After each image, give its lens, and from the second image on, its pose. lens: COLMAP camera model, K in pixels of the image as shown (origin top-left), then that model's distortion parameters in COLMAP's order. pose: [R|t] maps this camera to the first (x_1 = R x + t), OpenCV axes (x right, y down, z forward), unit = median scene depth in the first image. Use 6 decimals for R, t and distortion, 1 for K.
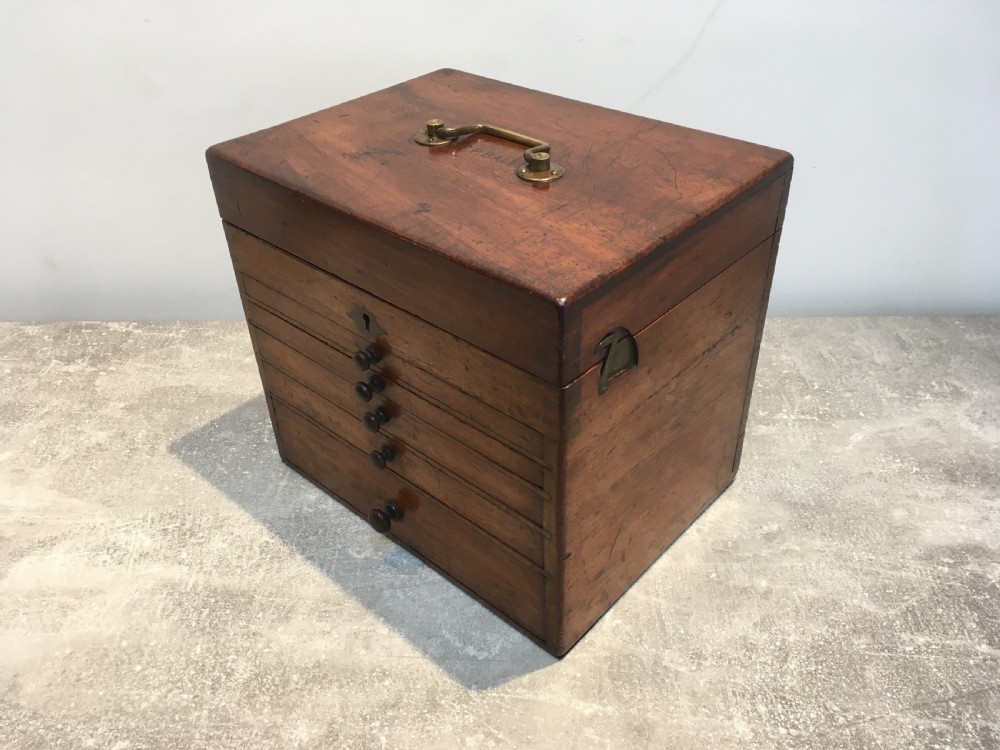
lens RADIAL K [[851.4, 0, 500.0], [0, 851.4, 375.0], [0, 0, 1]] dist [0.087271, -0.130689]
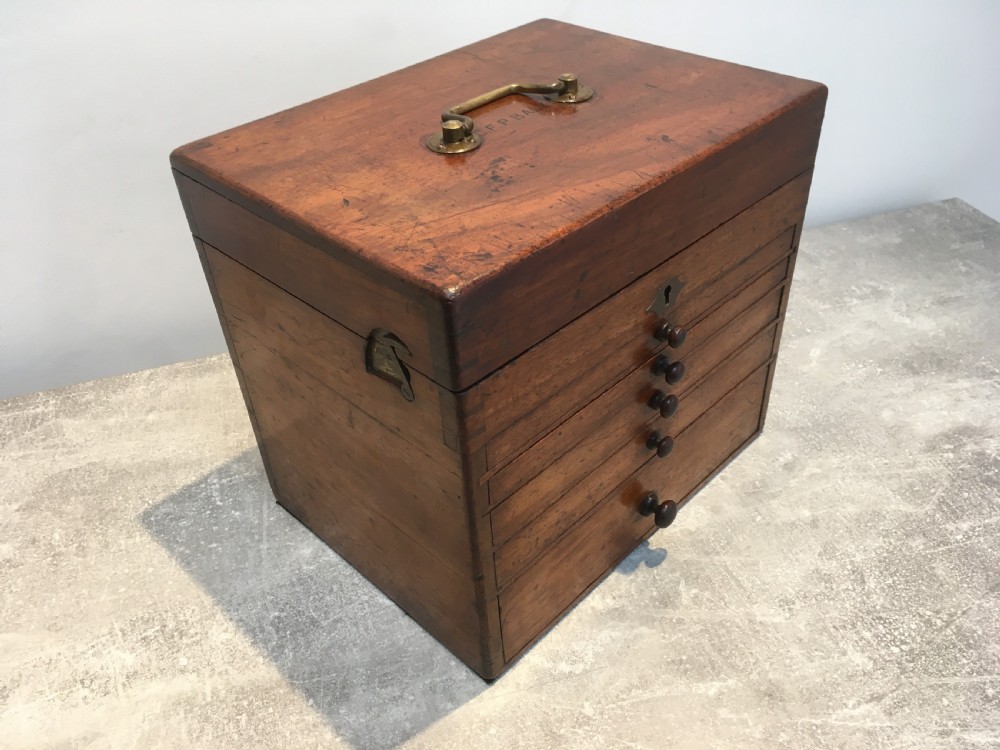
lens RADIAL K [[851.4, 0, 500.0], [0, 851.4, 375.0], [0, 0, 1]] dist [0.087271, -0.130689]
pose [[0.943842, -0.217280, 0.248901, -0.235113], [0.212754, 0.976056, 0.045283, -0.032827], [-0.252780, 0.010214, 0.967470, 0.123748]]
